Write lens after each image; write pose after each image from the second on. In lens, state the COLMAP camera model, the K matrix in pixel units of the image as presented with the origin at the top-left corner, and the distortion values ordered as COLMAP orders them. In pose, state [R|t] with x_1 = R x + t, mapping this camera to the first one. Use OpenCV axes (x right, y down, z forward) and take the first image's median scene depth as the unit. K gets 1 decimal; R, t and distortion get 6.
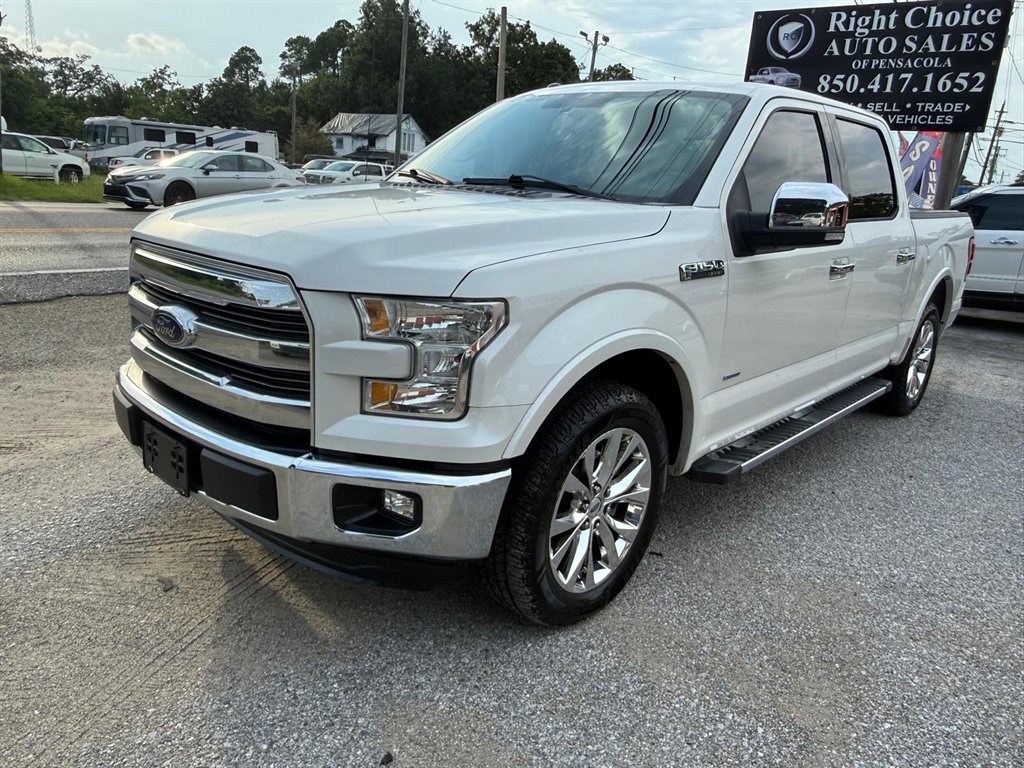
lens RADIAL K [[724.3, 0, 510.0], [0, 724.3, 387.3], [0, 0, 1]] dist [0.015964, -0.025501]
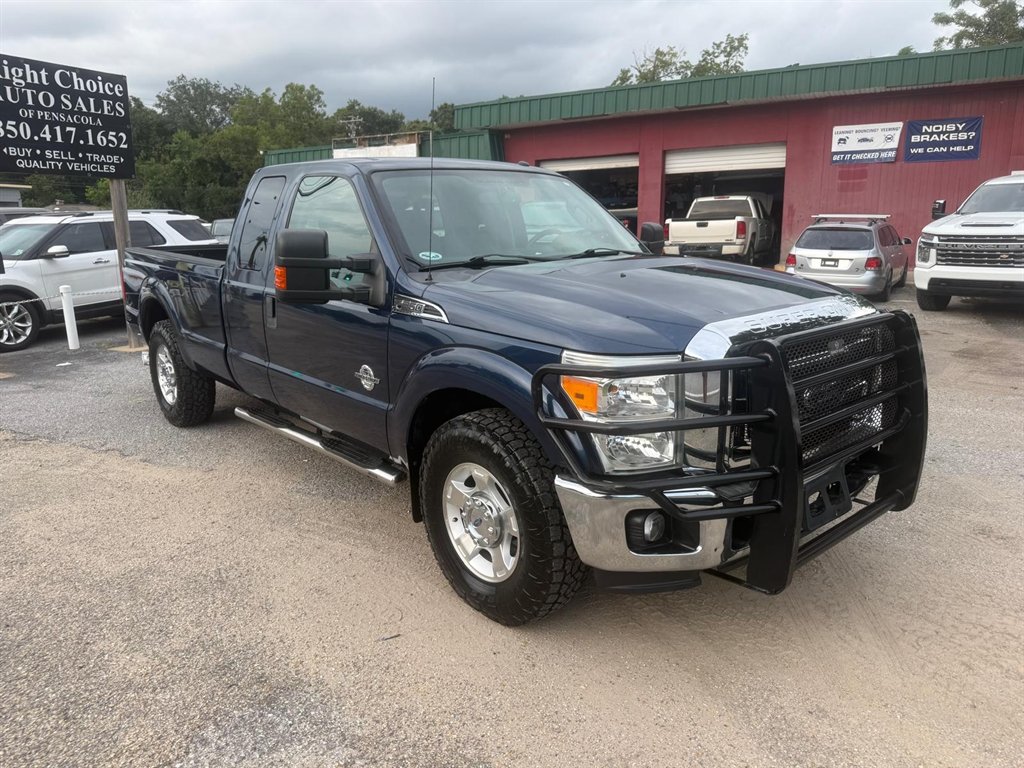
lens RADIAL K [[728.4, 0, 495.7], [0, 728.4, 388.0], [0, 0, 1]] dist [0.005570, -0.010447]
pose [[-0.105783, -0.283002, 0.953268, -0.115950], [0.274817, 0.912989, 0.301540, -0.035088], [-0.955660, 0.293872, -0.018805, 0.080348]]
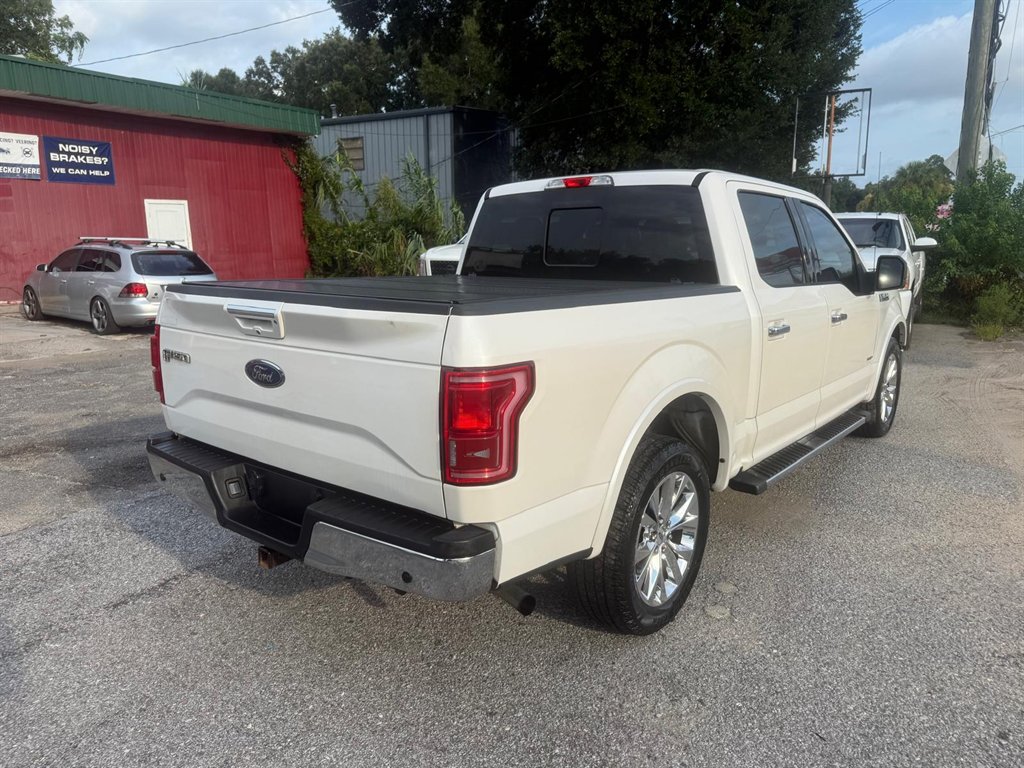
lens RADIAL K [[724.3, 0, 508.5], [0, 724.3, 382.1], [0, 0, 1]] dist [0.015964, -0.025501]
pose [[-0.996191, -0.048841, -0.072236, 0.047230], [-0.076008, 0.892381, 0.444836, -0.051853], [0.042735, 0.448632, -0.892694, 0.182446]]
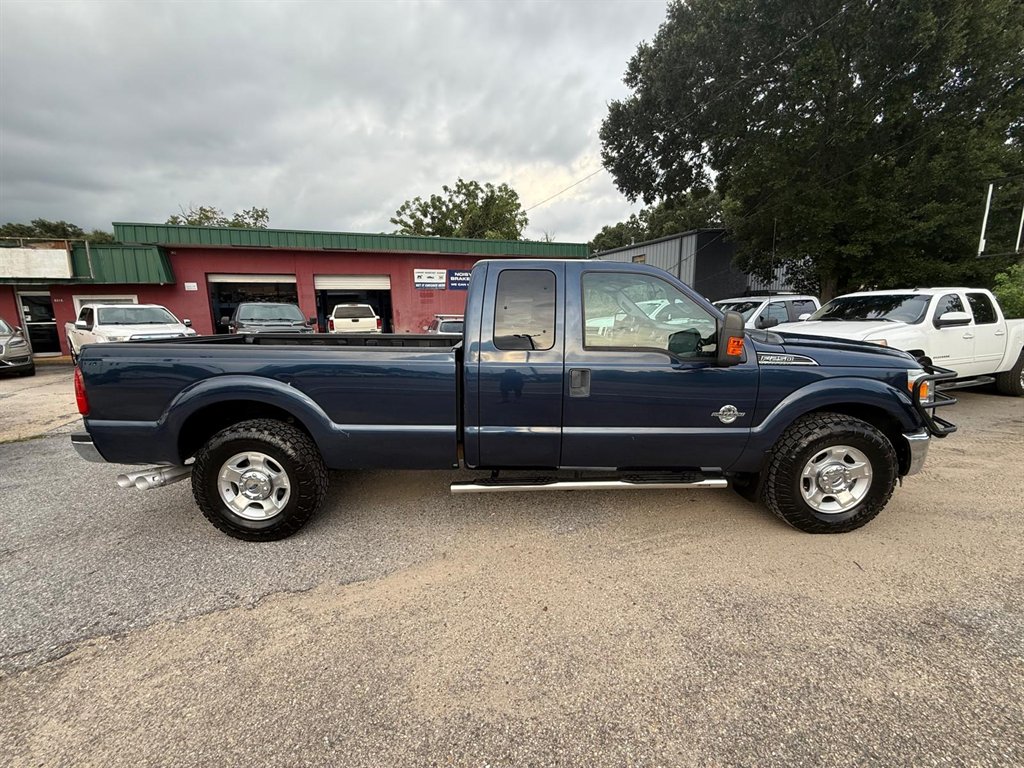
lens RADIAL K [[410.5, 0, 510.3], [0, 410.5, 385.0], [0, 0, 1]] dist [-0.007472, -0.000027]
pose [[-0.826889, -0.147514, 0.542673, -0.050874], [0.109546, 0.904247, 0.412720, -0.048860], [-0.551592, 0.400721, -0.731552, 0.148776]]
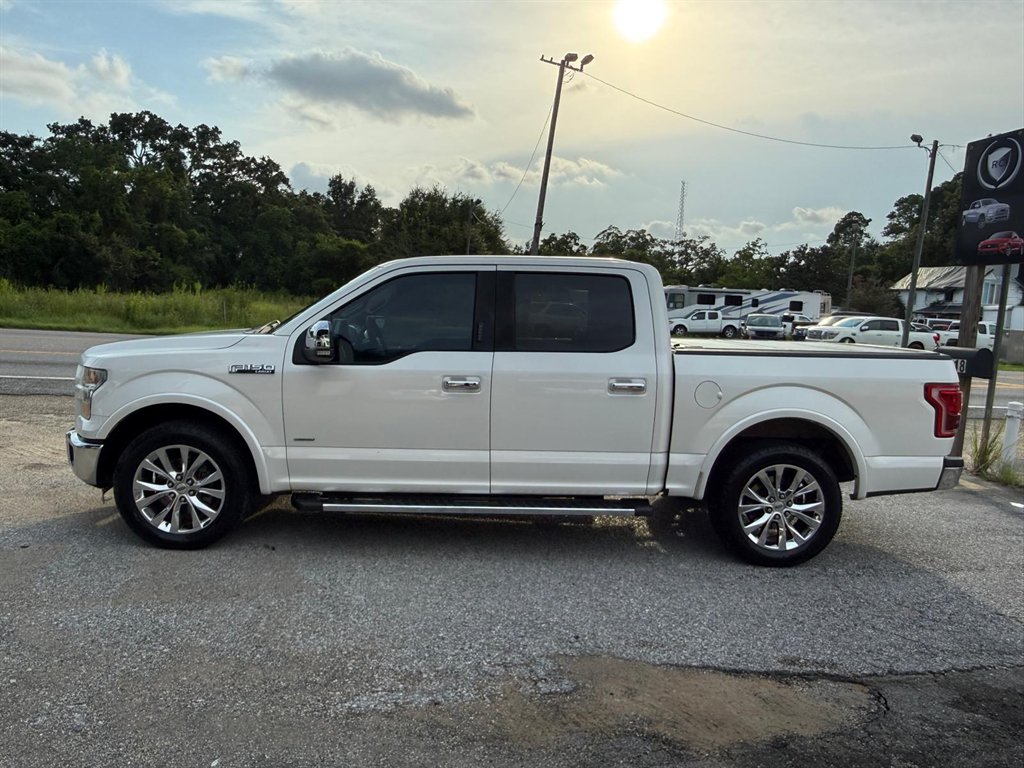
lens RADIAL K [[724.3, 0, 498.9], [0, 724.3, 388.1], [0, 0, 1]] dist [0.015964, -0.025501]
pose [[0.708034, 0.042056, -0.704924, 0.100375], [-0.187462, 0.973604, -0.130203, 0.000148], [0.680842, 0.224335, 0.697229, 0.008971]]
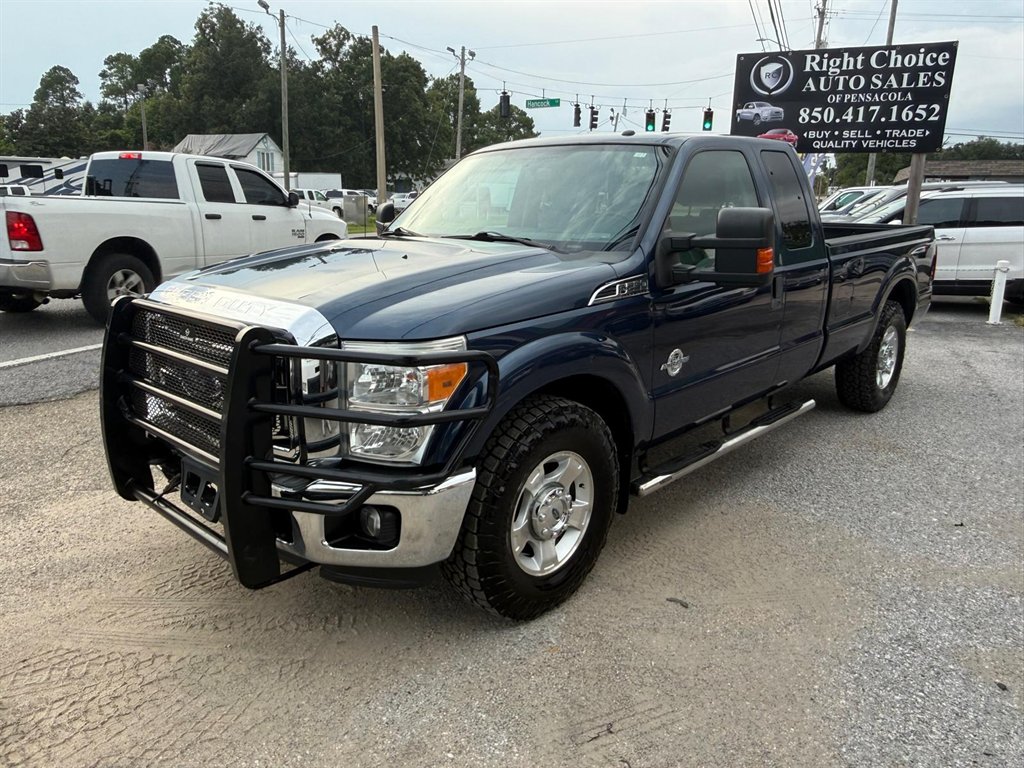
lens RADIAL K [[724.3, 0, 512.9], [0, 724.3, 383.6], [0, 0, 1]] dist [0.015964, -0.025501]
pose [[0.977912, -0.106216, 0.180018, -0.047241], [0.108765, 0.994058, -0.004321, -0.006217], [-0.178489, 0.023805, 0.983654, -0.008660]]
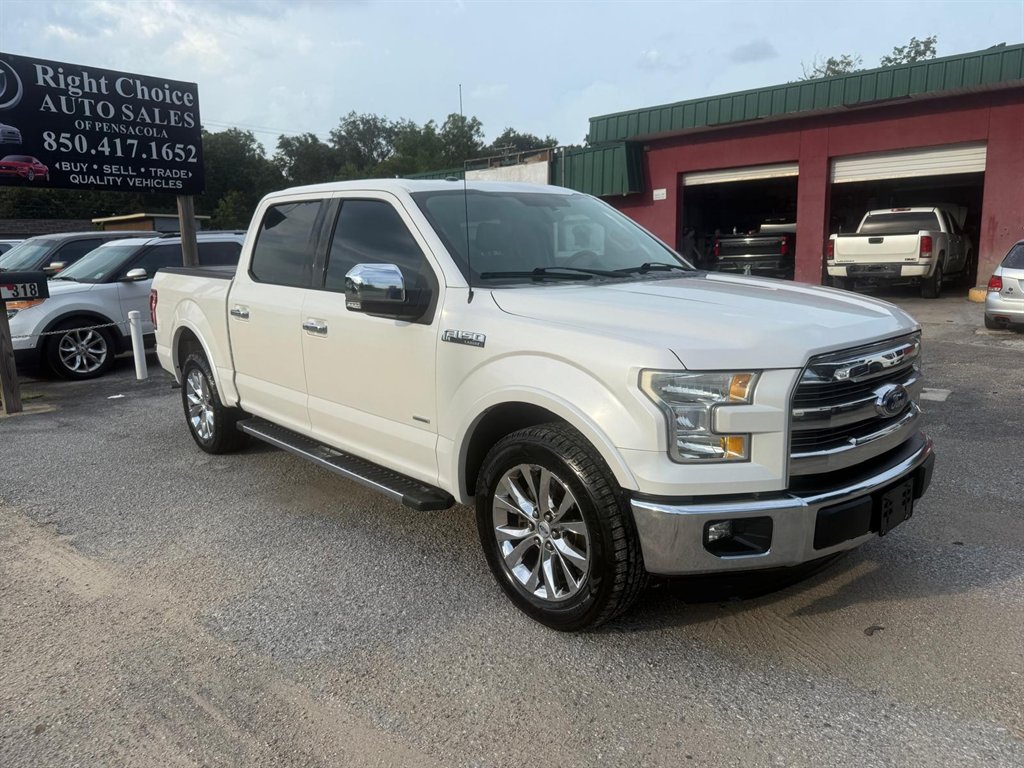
lens RADIAL K [[724.3, 0, 502.8], [0, 724.3, 391.0], [0, 0, 1]] dist [0.015964, -0.025501]
pose [[0.092442, -0.256783, 0.962038, -0.080252], [0.298168, 0.928978, 0.219308, -0.026407], [-0.950026, 0.266576, 0.162441, 0.066689]]
